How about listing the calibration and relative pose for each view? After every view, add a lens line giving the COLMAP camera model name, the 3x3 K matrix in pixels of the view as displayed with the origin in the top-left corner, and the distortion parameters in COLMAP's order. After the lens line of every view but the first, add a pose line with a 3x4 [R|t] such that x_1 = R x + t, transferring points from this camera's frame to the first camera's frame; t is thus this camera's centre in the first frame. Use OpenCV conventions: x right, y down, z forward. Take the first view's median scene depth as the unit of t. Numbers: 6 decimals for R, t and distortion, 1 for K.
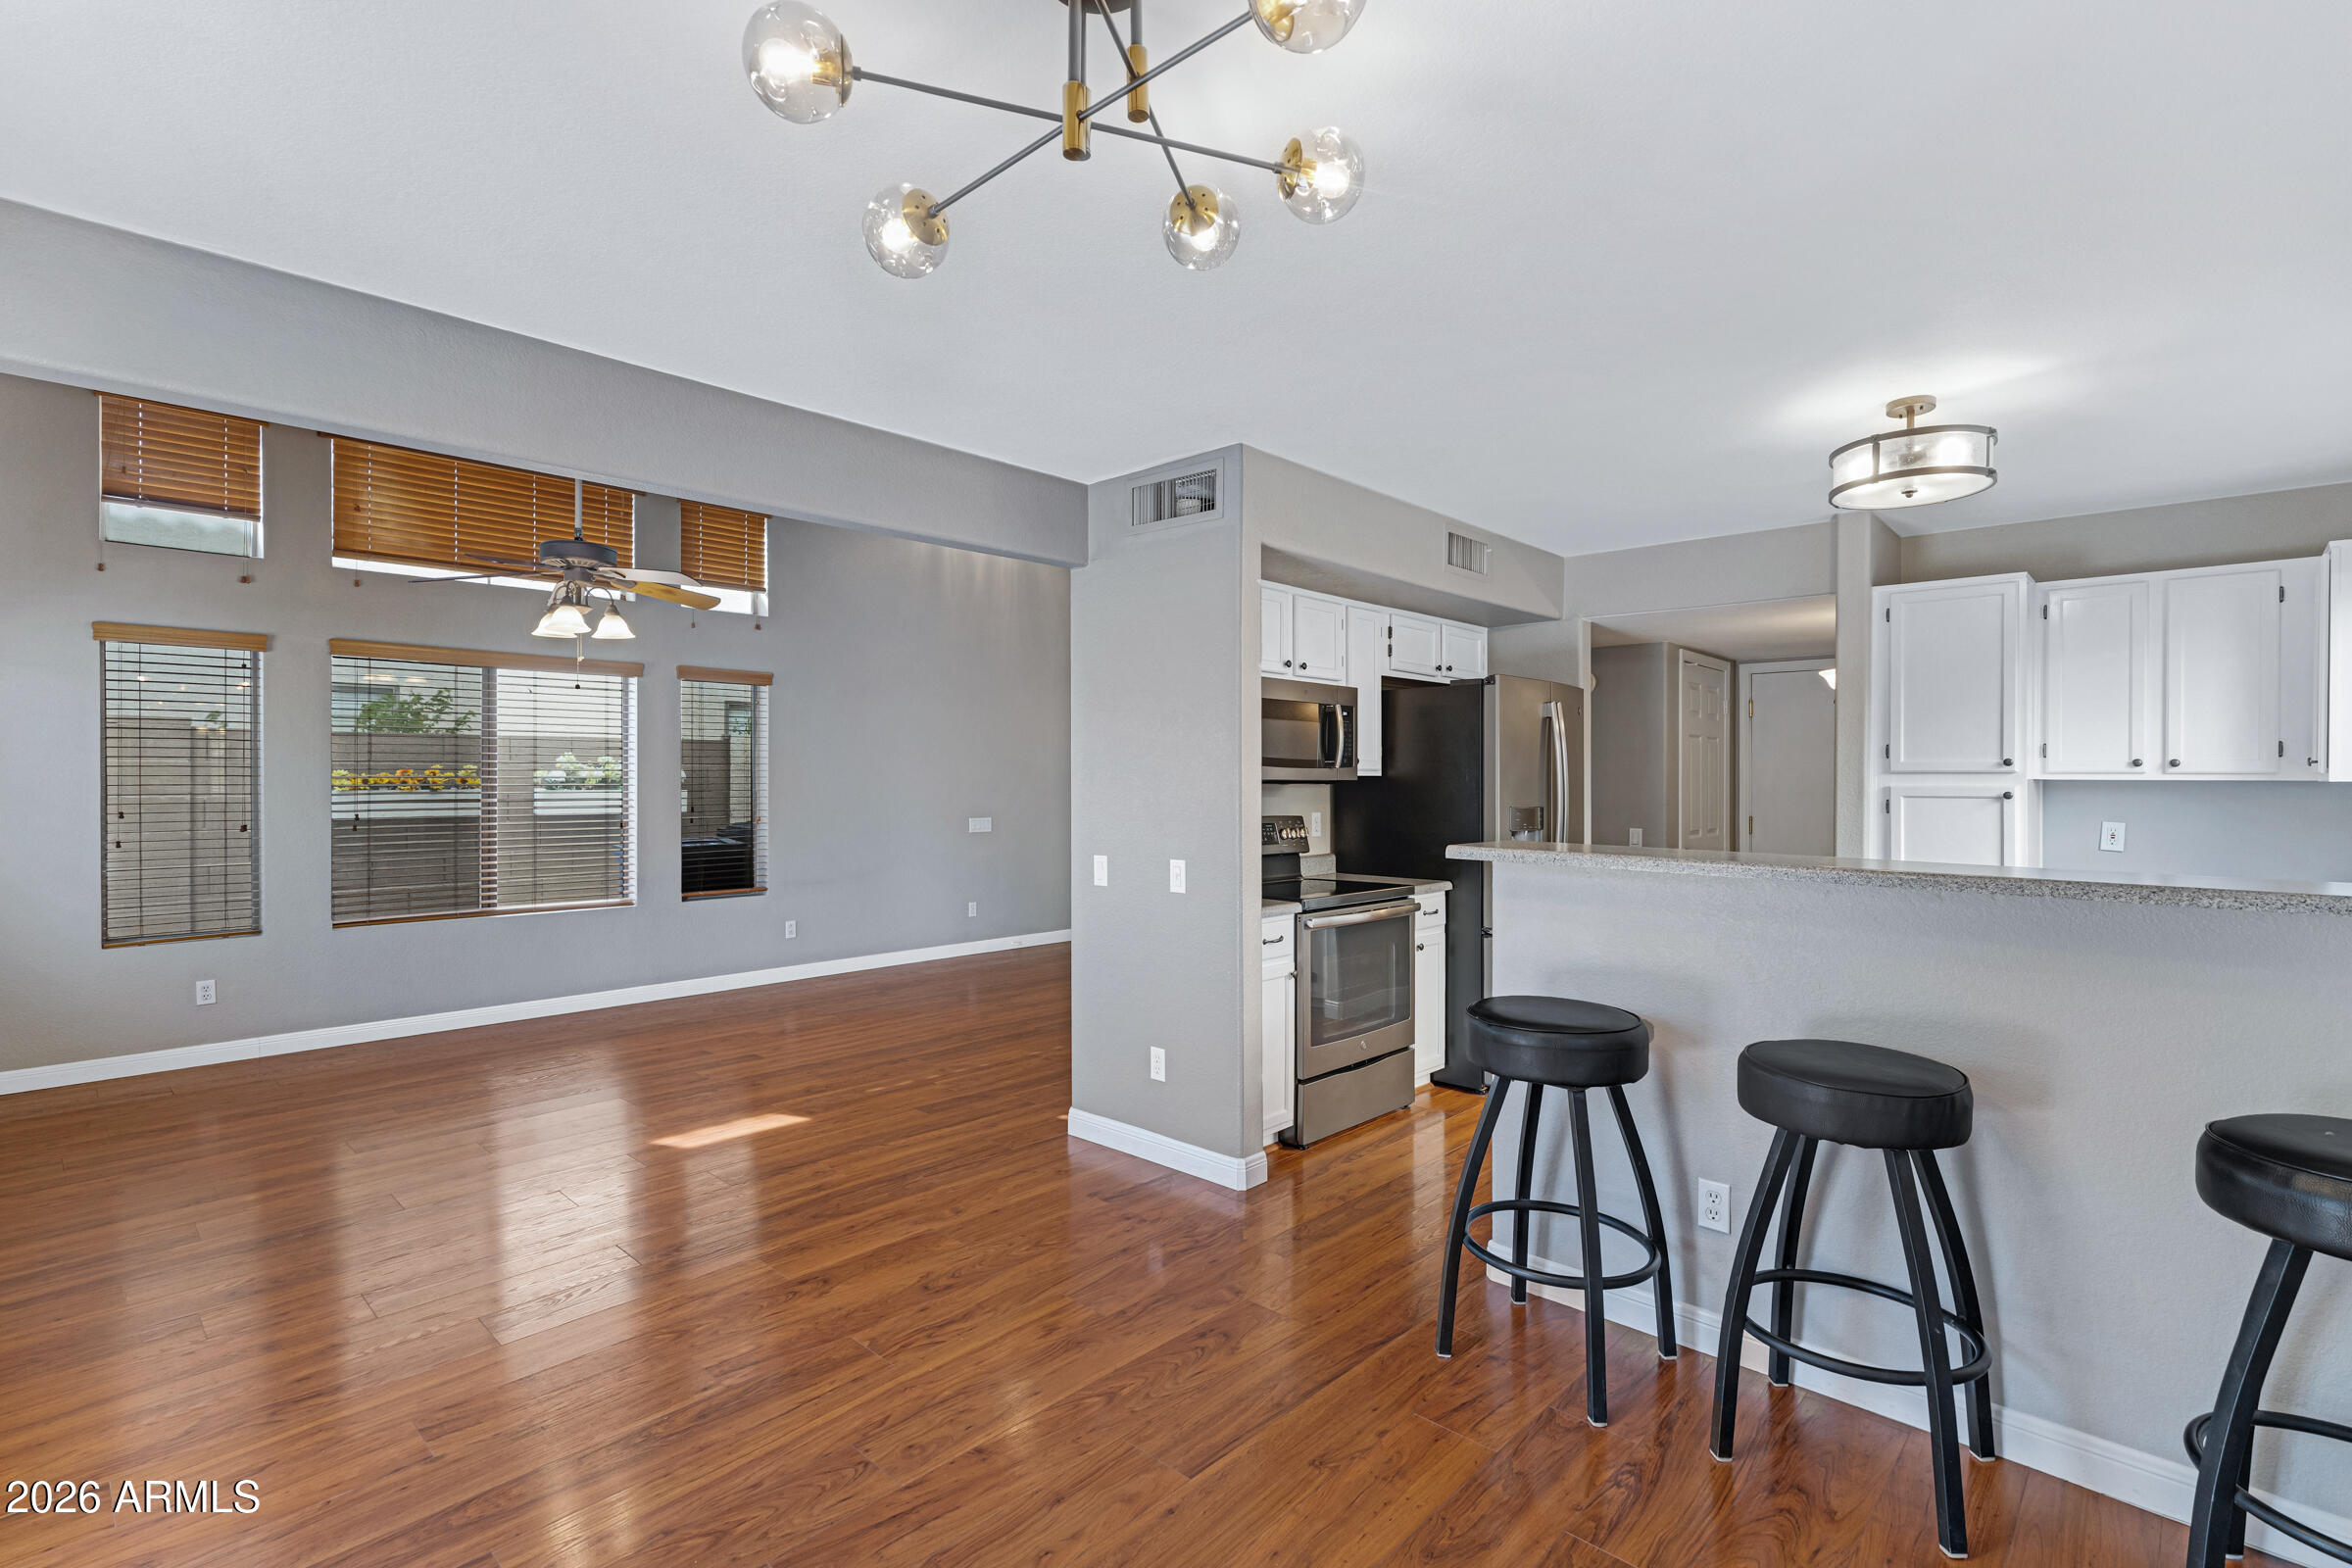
lens RADIAL K [[1062.9, 0, 1176.7], [0, 1062.9, 785.4], [0, 0, 1]] dist [-0.003573, -0.000122]
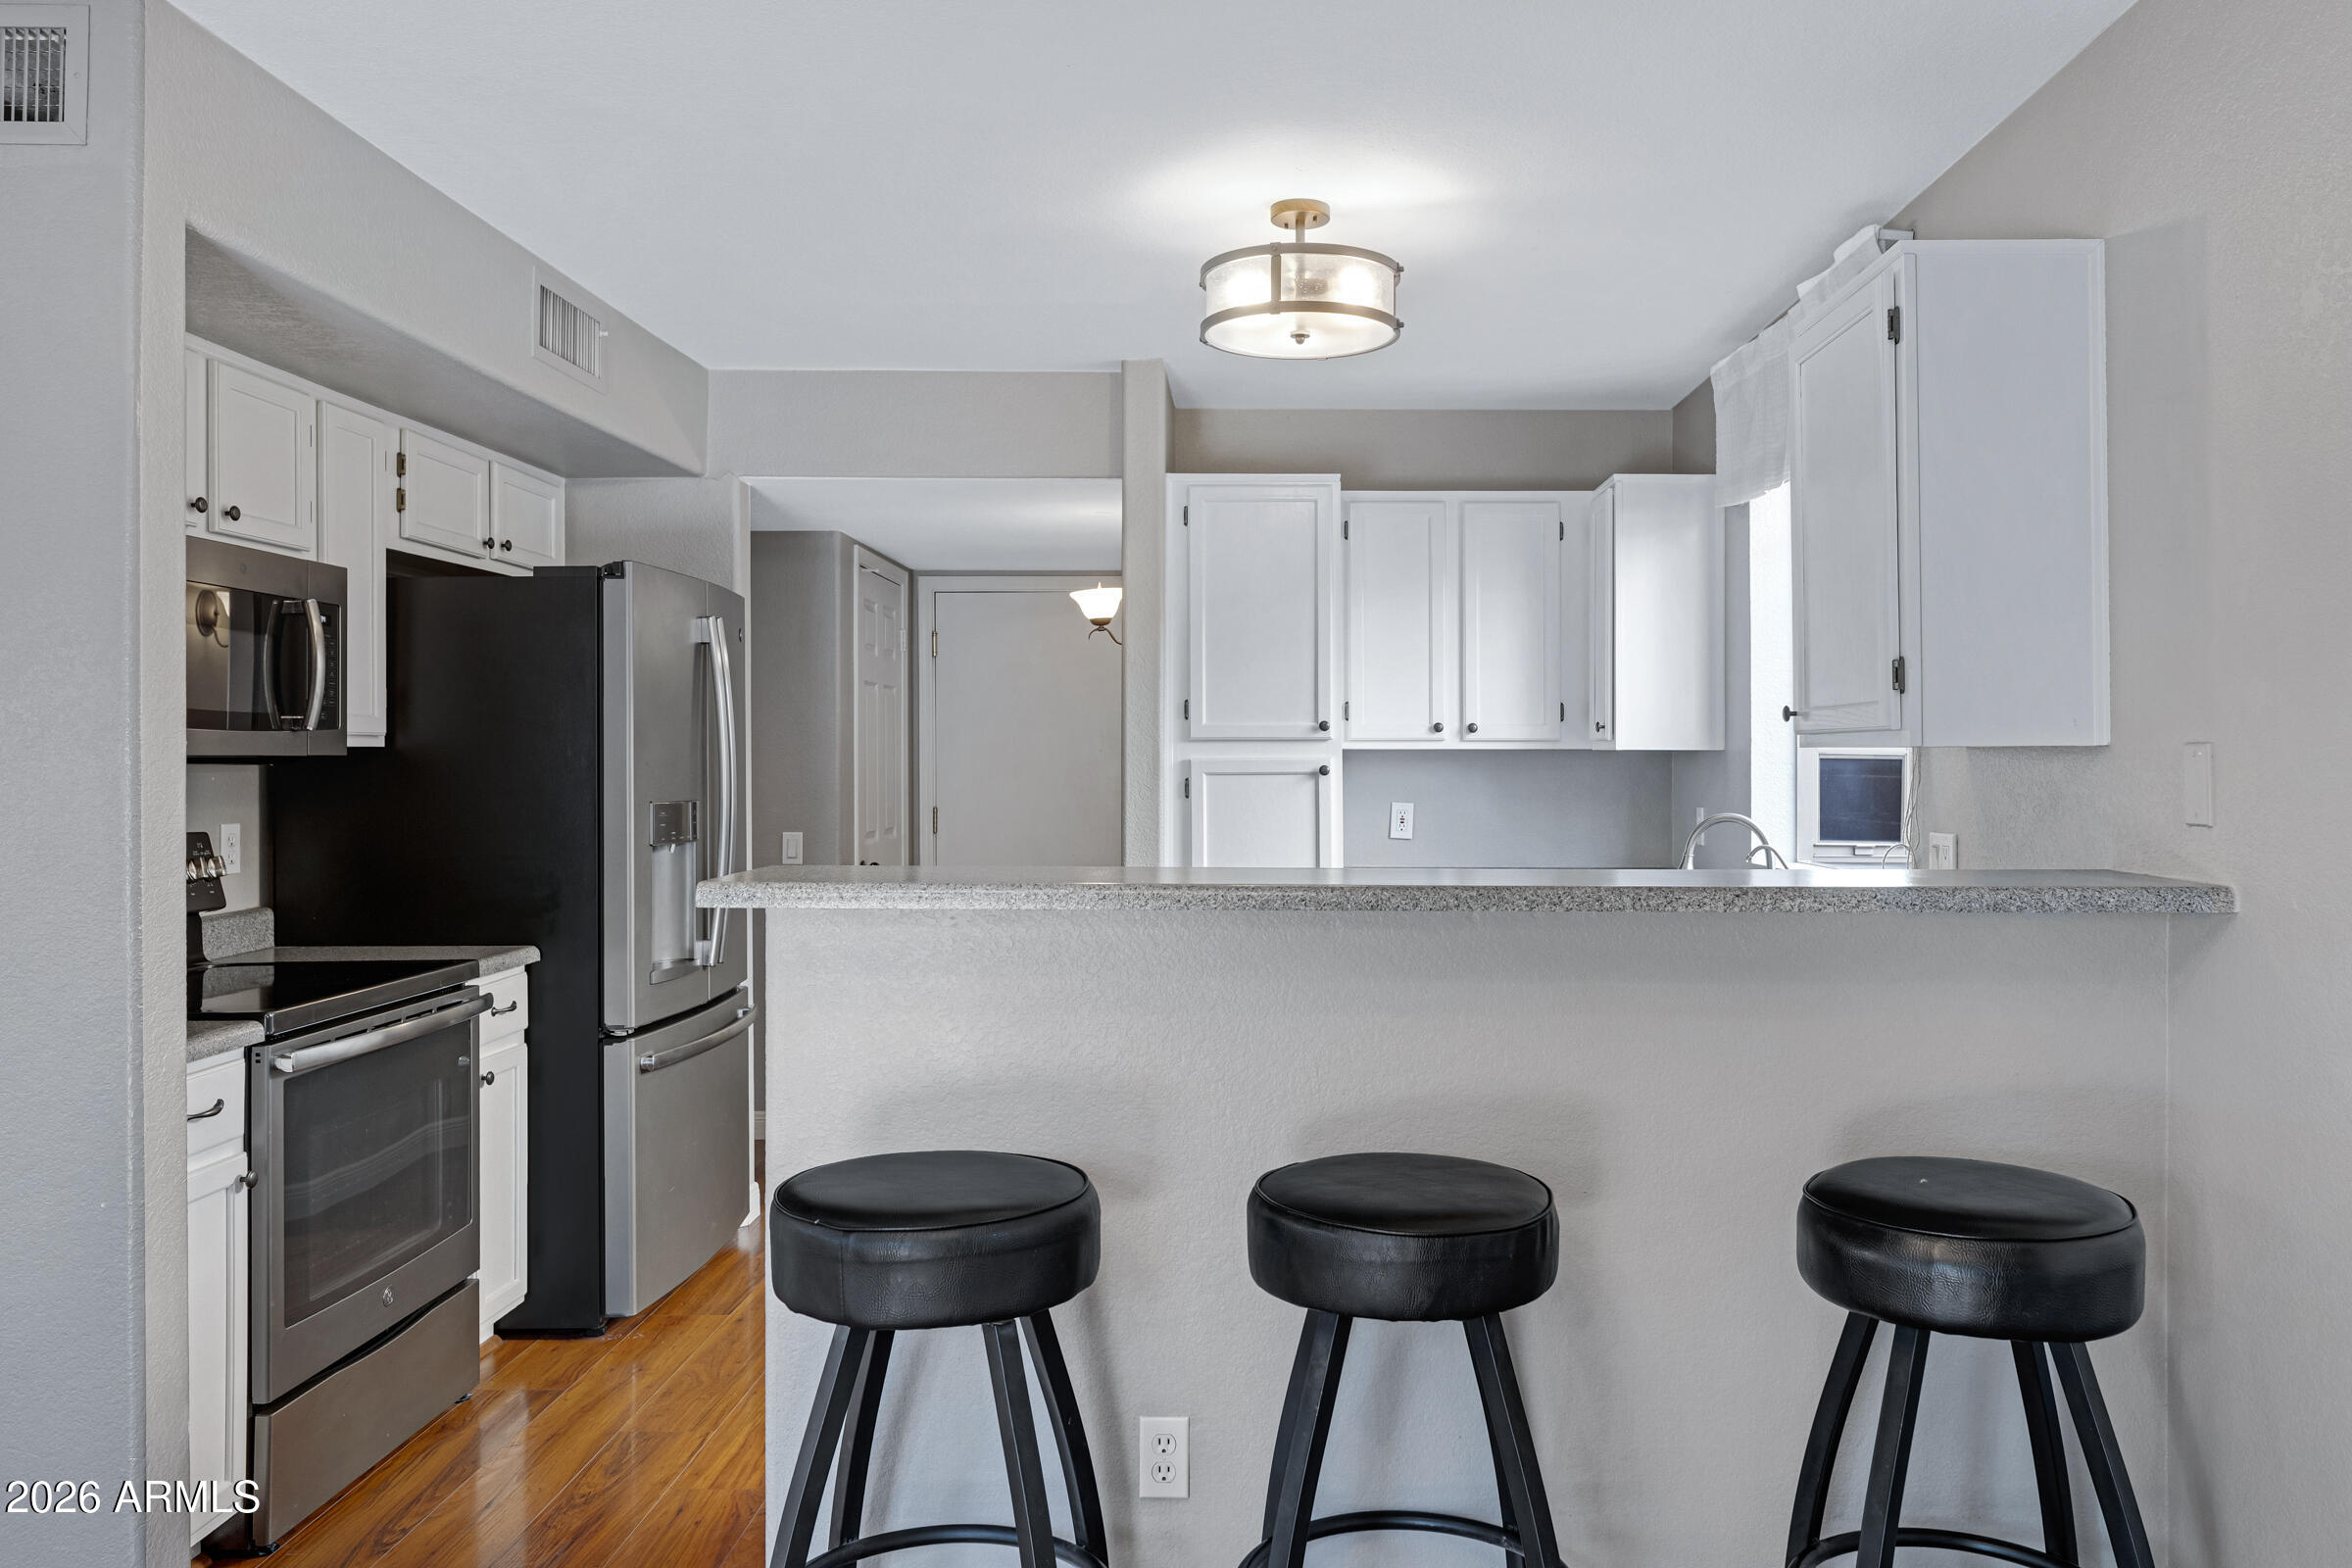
lens RADIAL K [[1707.9, 0, 1246.2], [0, 1707.9, 738.7], [0, 0, 1]] dist [-0.004724, 0.002449]
pose [[0.729732, 0.000882, 0.683733, -0.074050], [0.009087, 0.999898, -0.010988, -0.000376], [-0.683673, 0.014232, 0.729650, 0.156301]]
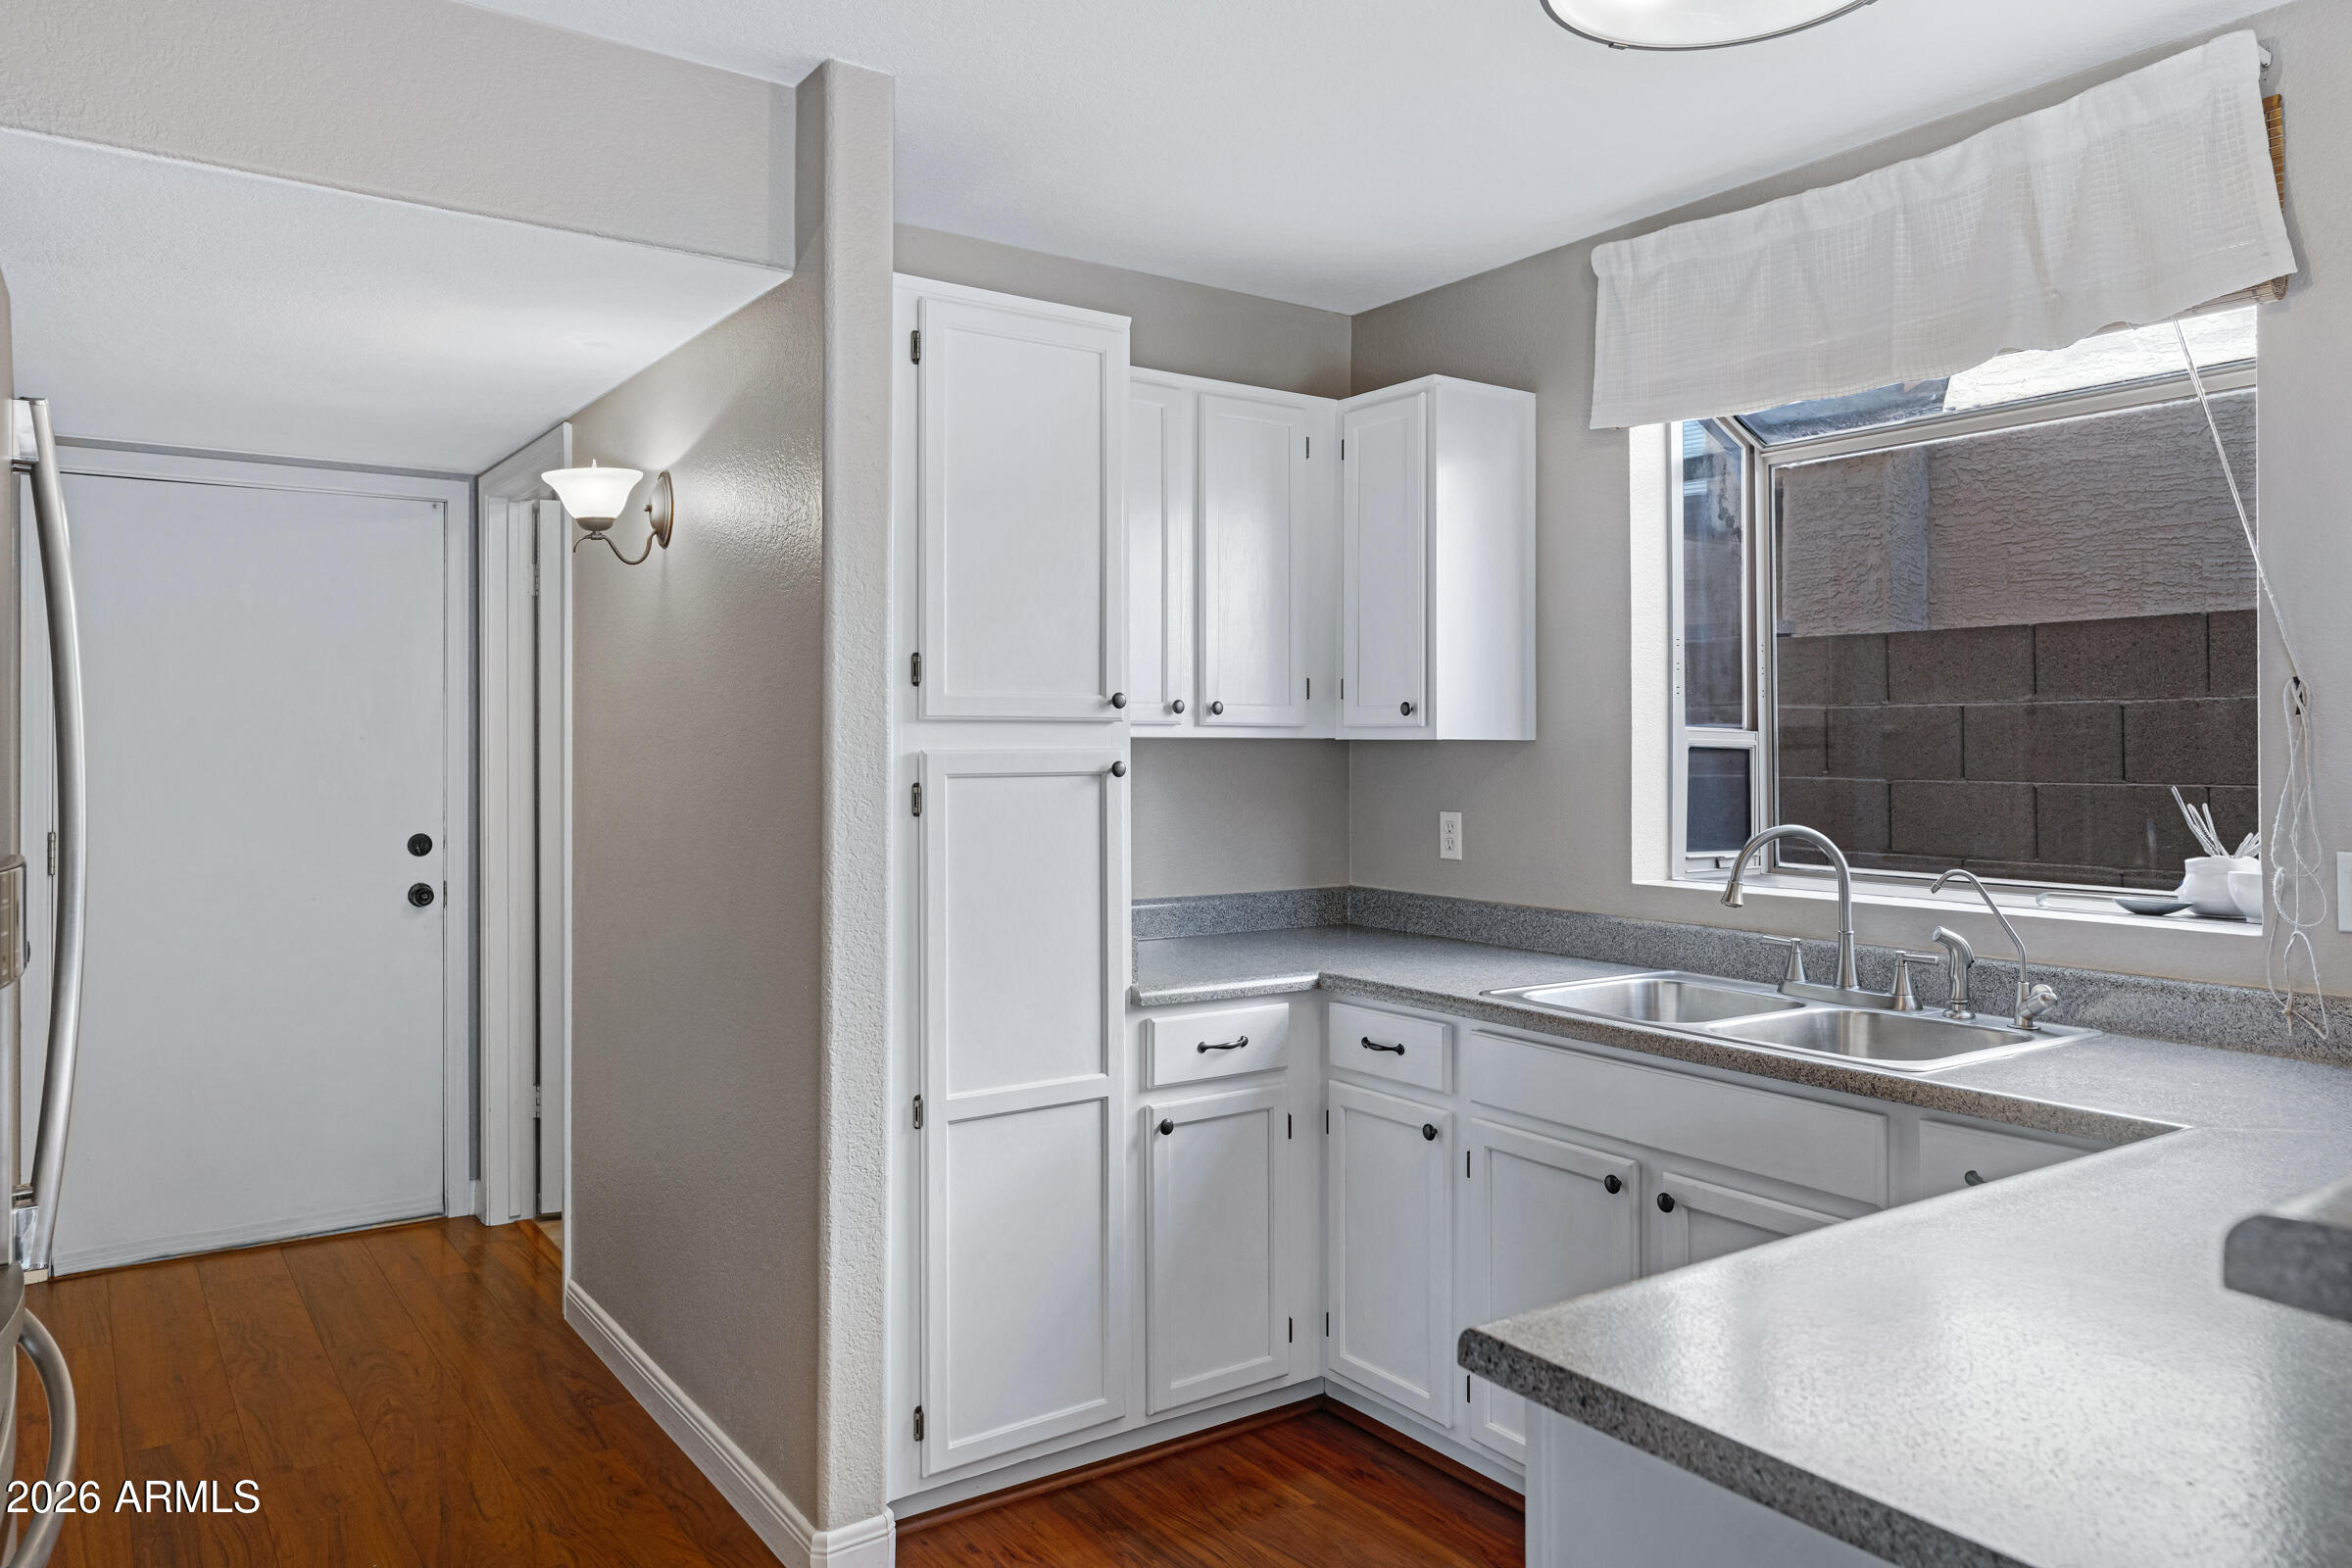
lens RADIAL K [[1633.0, 0, 1195.0], [0, 1633.0, 736.8], [0, 0, 1]] dist [0.062614, -0.000781]
pose [[0.207804, 0.000075, 0.978171, 0.055822], [0.005743, 0.999983, -0.001297, -0.004162], [-0.978154, 0.005887, 0.207800, 0.782120]]
